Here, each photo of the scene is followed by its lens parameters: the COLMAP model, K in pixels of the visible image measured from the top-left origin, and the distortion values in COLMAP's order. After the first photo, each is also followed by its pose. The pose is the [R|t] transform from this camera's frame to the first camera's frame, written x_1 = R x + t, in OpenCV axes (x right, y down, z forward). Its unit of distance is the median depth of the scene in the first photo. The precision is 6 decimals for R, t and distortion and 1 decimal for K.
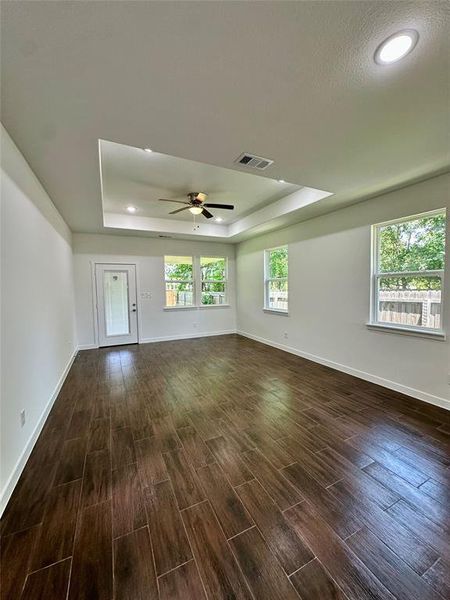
lens RADIAL K [[241.8, 0, 226.1], [0, 241.8, 298.7], [0, 0, 1]] dist [-0.001292, -0.000067]
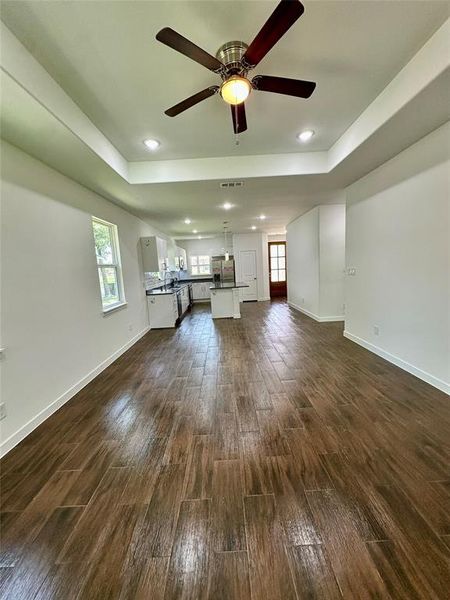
lens RADIAL K [[241.8, 0, 226.1], [0, 241.8, 298.7], [0, 0, 1]] dist [-0.001292, -0.000067]
pose [[-0.902966, 0.006990, 0.429655, -0.406415], [0.090974, 0.980313, 0.175243, -0.101250], [-0.419972, 0.197326, -0.885825, 2.019866]]
